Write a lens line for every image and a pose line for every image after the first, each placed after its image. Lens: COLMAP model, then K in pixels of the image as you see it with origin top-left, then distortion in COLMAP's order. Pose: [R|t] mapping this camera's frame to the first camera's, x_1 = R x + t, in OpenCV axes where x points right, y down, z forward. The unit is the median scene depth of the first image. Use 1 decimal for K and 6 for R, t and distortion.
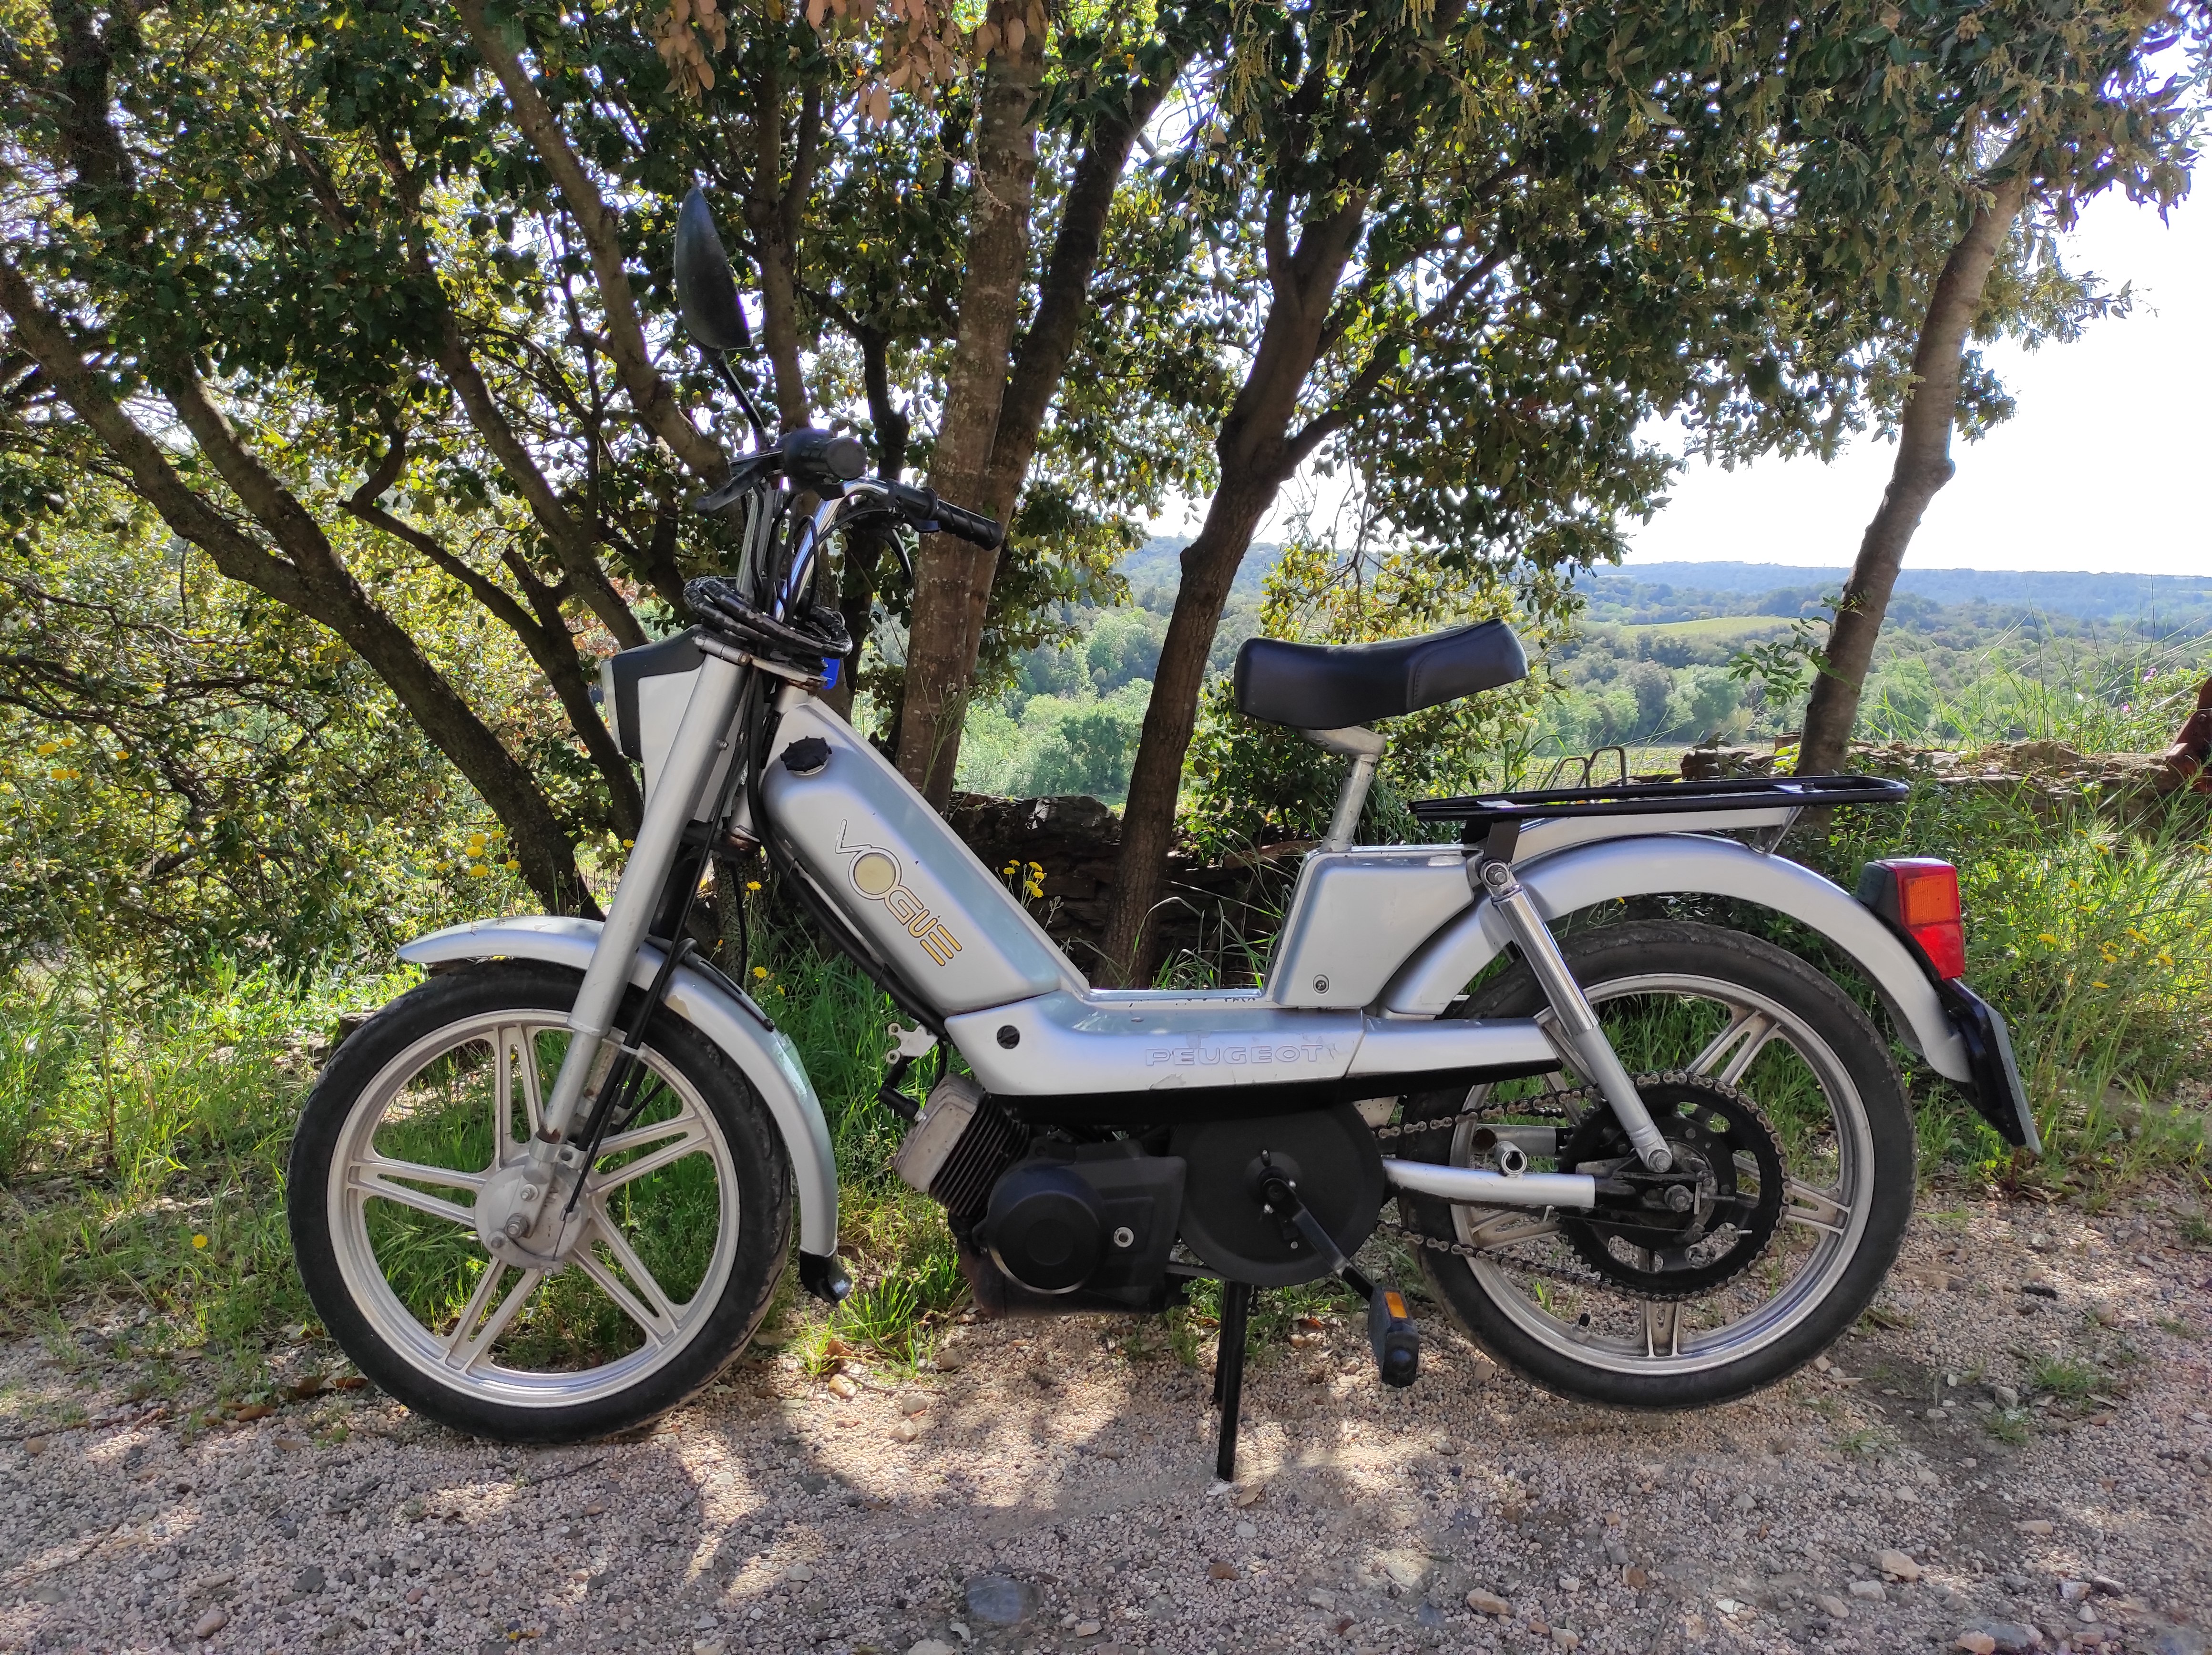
lens RADIAL K [[1626.8, 0, 1096.1], [0, 1626.8, 843.7], [0, 0, 1]] dist [0.062742, -0.053002]
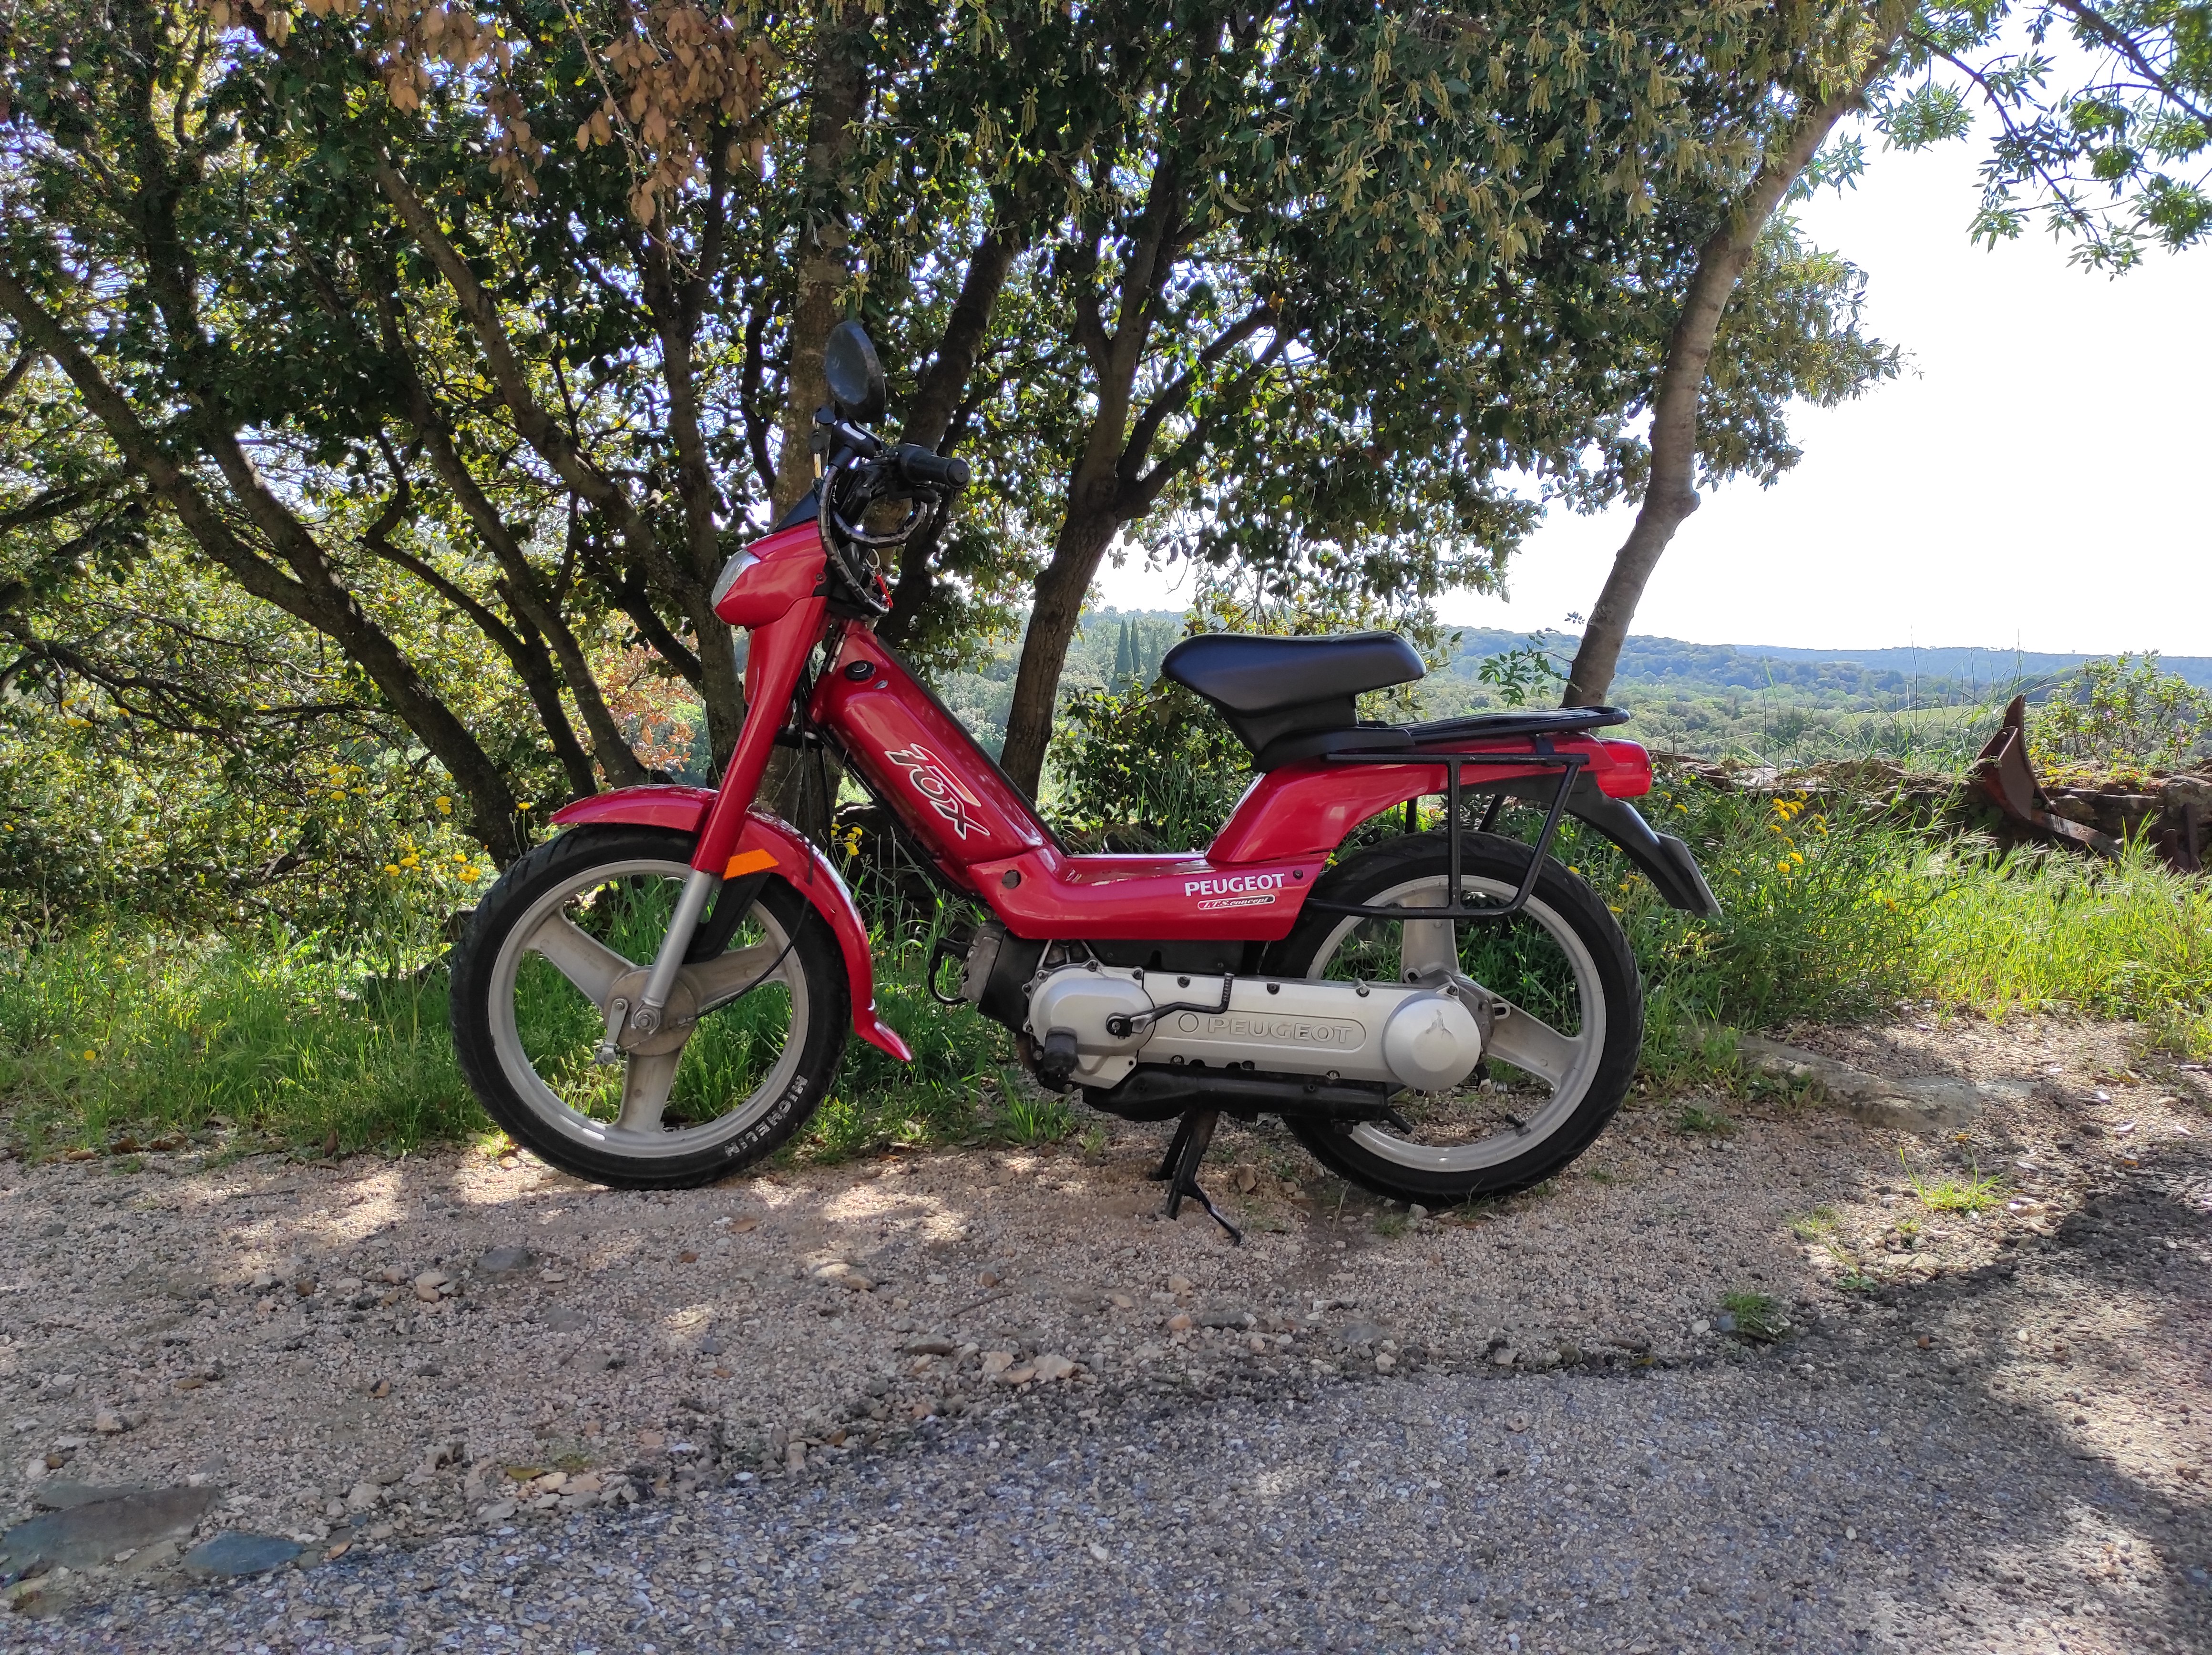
lens RADIAL K [[1626.8, 0, 1096.1], [0, 1626.8, 843.7], [0, 0, 1]] dist [0.062742, -0.053002]
pose [[0.992530, 0.018264, -0.120626, 0.204102], [-0.024358, 0.998490, -0.049243, 0.056784], [0.119544, 0.051813, 0.991476, -0.115929]]
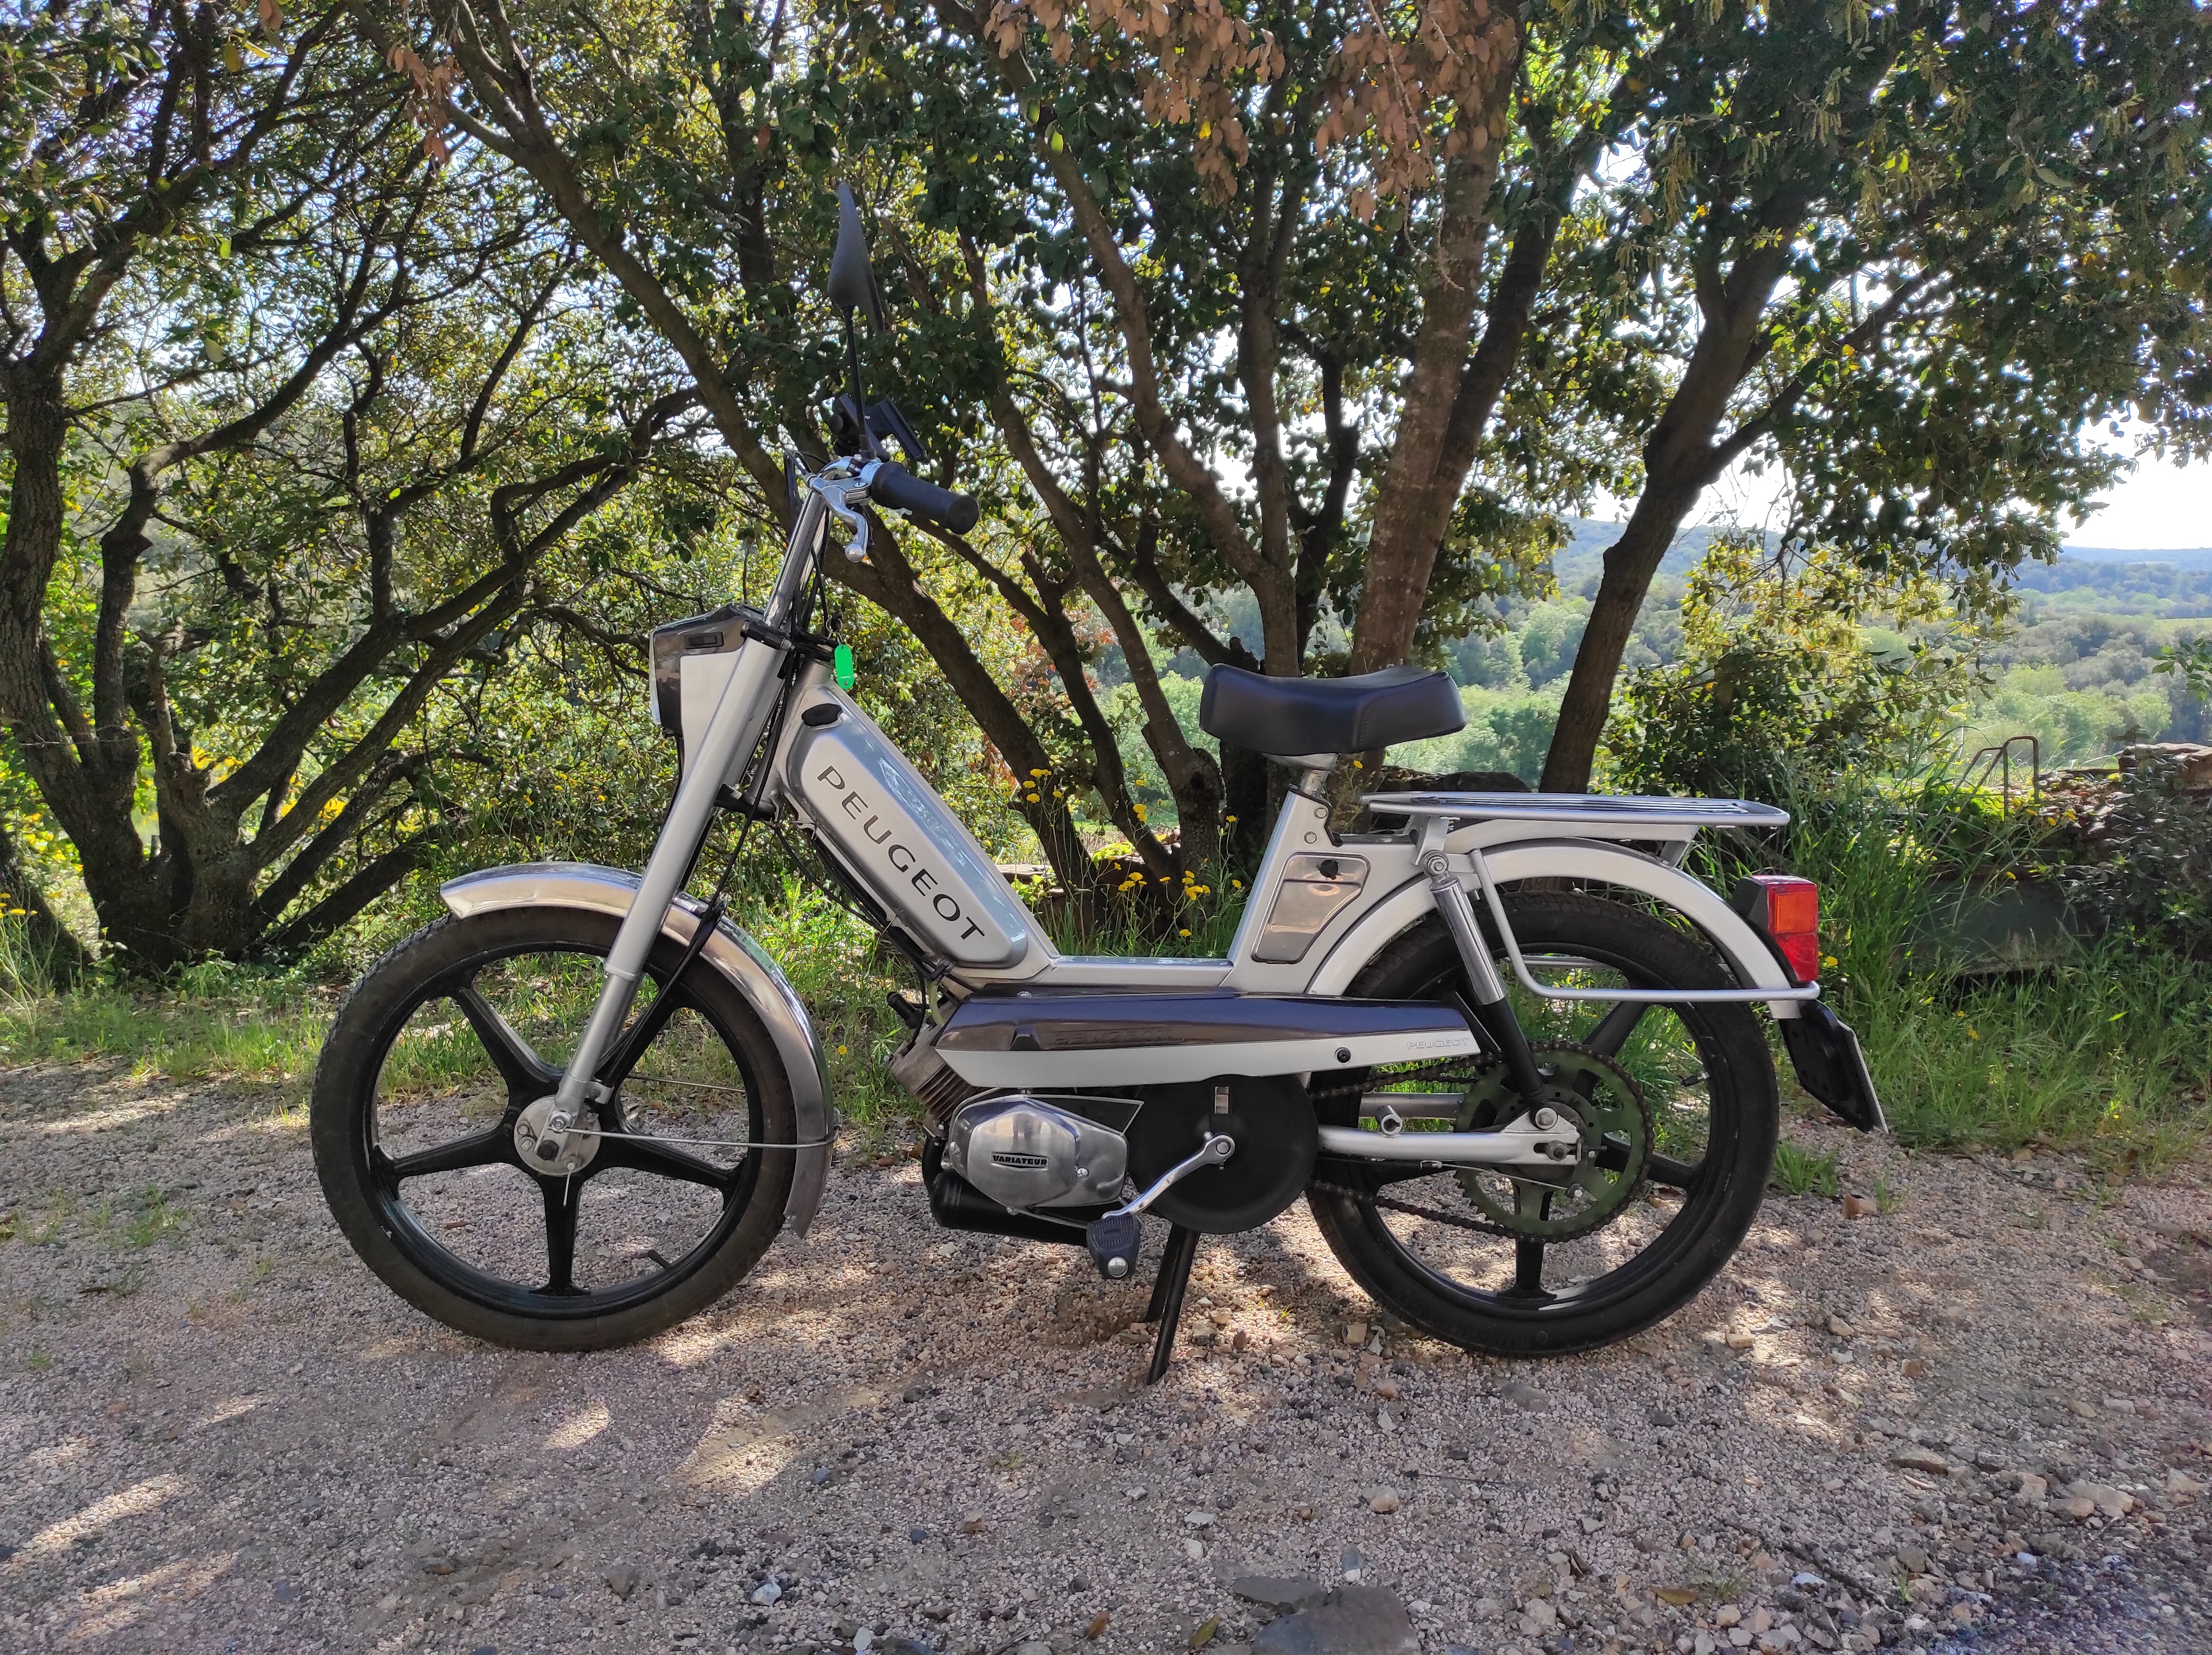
lens RADIAL K [[1626.8, 0, 1096.1], [0, 1626.8, 843.7], [0, 0, 1]] dist [0.062742, -0.053002]
pose [[0.966796, 0.044562, -0.251635, 0.006591], [-0.042774, 0.999006, 0.012574, 0.017511], [0.251945, -0.001393, 0.967741, -0.145503]]
